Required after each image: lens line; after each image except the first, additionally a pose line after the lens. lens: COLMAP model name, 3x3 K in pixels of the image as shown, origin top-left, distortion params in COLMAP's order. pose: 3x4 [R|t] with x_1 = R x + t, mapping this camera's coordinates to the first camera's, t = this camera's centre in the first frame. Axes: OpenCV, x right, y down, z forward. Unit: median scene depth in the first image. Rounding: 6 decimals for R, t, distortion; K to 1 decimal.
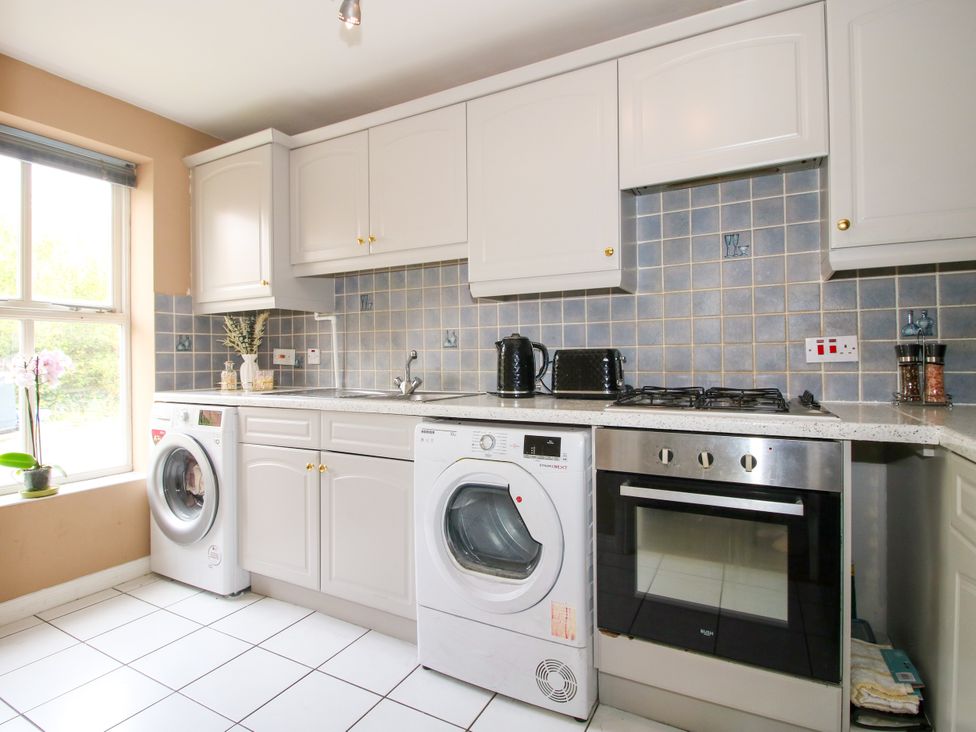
lens RADIAL K [[508.6, 0, 487.0], [0, 508.6, 357.8], [0, 0, 1]] dist [-0.026335, -0.000222]
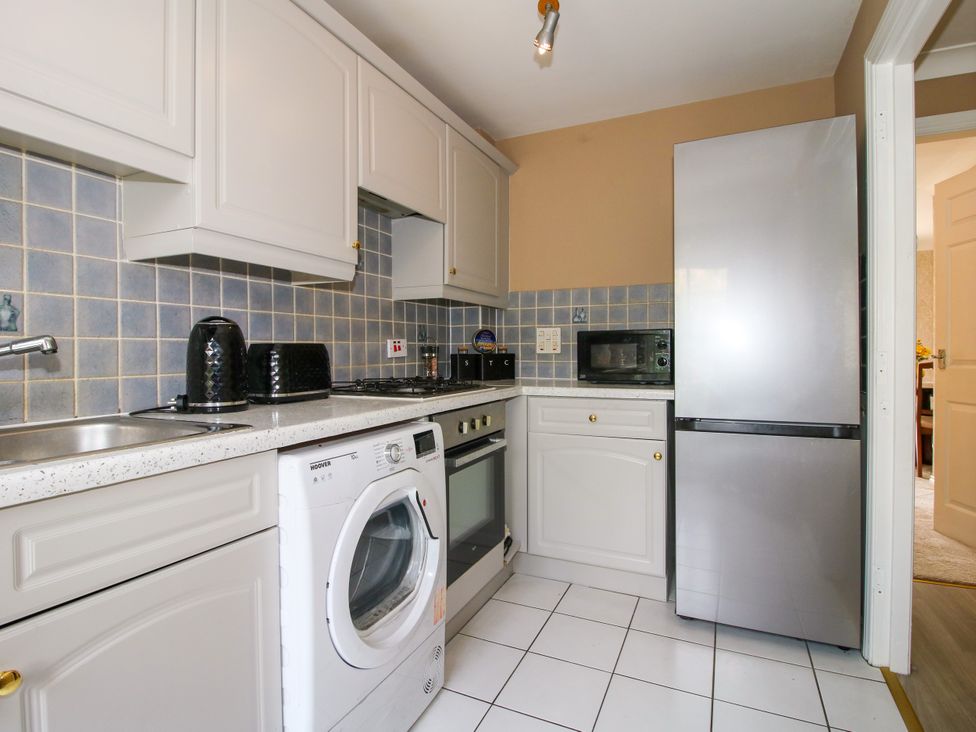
lens RADIAL K [[508.6, 0, 487.0], [0, 508.6, 357.8], [0, 0, 1]] dist [-0.026335, -0.000222]
pose [[-0.059586, -0.003178, 0.998218, -0.773764], [0.002964, 0.999990, 0.003360, 0.006172], [-0.998219, 0.003159, -0.059576, 0.821428]]
